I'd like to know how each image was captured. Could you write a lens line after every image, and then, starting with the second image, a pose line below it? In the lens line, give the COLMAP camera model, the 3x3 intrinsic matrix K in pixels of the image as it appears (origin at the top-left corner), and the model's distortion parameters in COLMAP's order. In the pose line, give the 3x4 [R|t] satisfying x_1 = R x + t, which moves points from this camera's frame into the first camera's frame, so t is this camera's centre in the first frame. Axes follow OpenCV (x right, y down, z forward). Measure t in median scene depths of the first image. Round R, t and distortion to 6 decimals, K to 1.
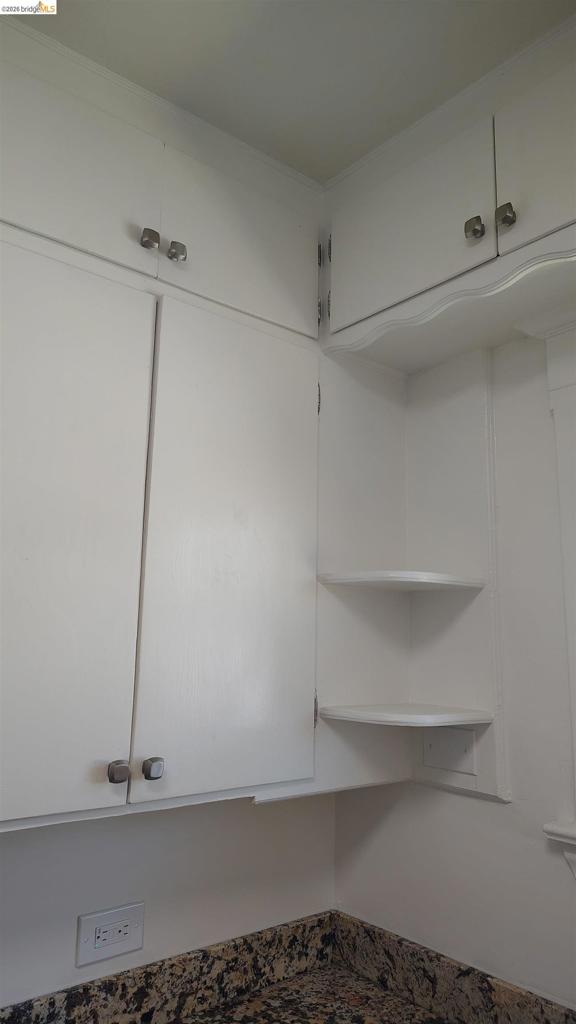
lens RADIAL K [[707.5, 0, 291.1], [0, 707.5, 503.7], [0, 0, 1]] dist [0.001792, -0.001935]
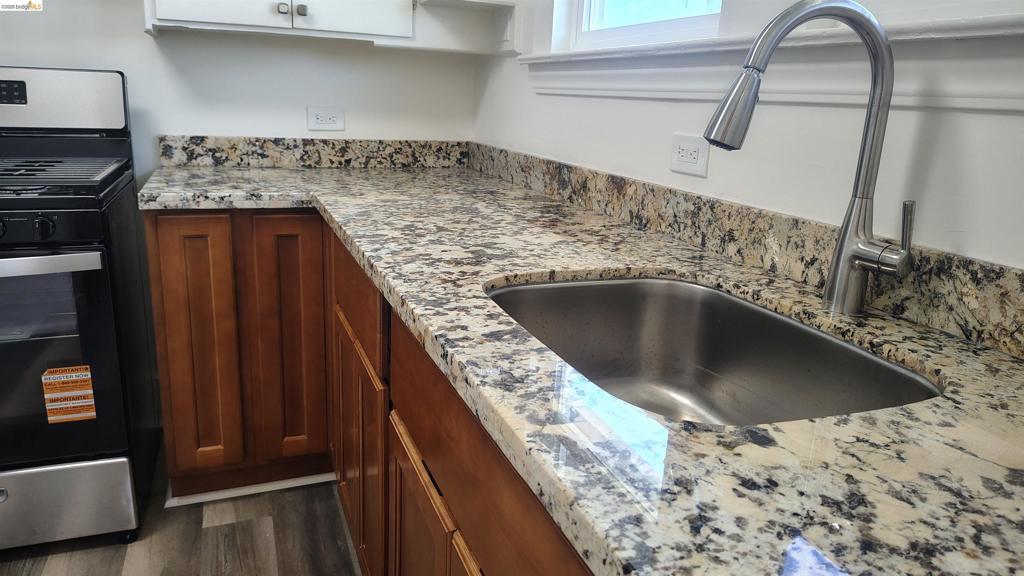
lens RADIAL K [[707.5, 0, 513.0], [0, 707.5, 280.8], [0, 0, 1]] dist [0.001792, -0.001935]
pose [[0.946737, 0.105966, -0.304074, 0.823879], [0.036184, 0.903313, 0.427454, 0.175763], [0.319970, -0.415689, 0.851365, -0.651434]]
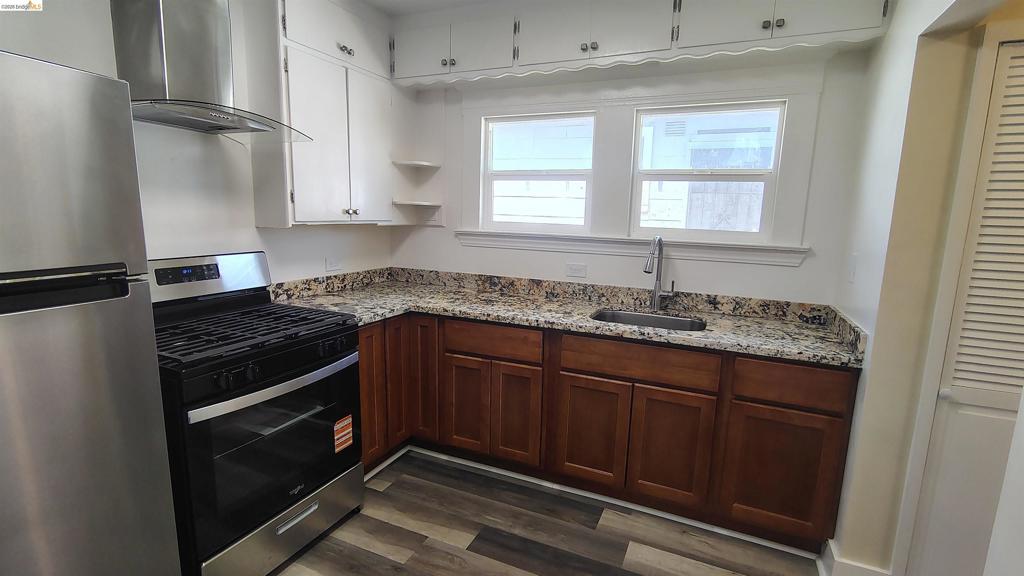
lens RADIAL K [[474.8, 0, 507.4], [0, 474.8, 294.0], [0, 0, 1]] dist [-0.002608, -0.001094]
pose [[0.905804, -0.065706, 0.418571, -0.434088], [-0.095028, 0.931229, 0.351827, -0.149436], [-0.412903, -0.358462, 0.837267, -1.269611]]
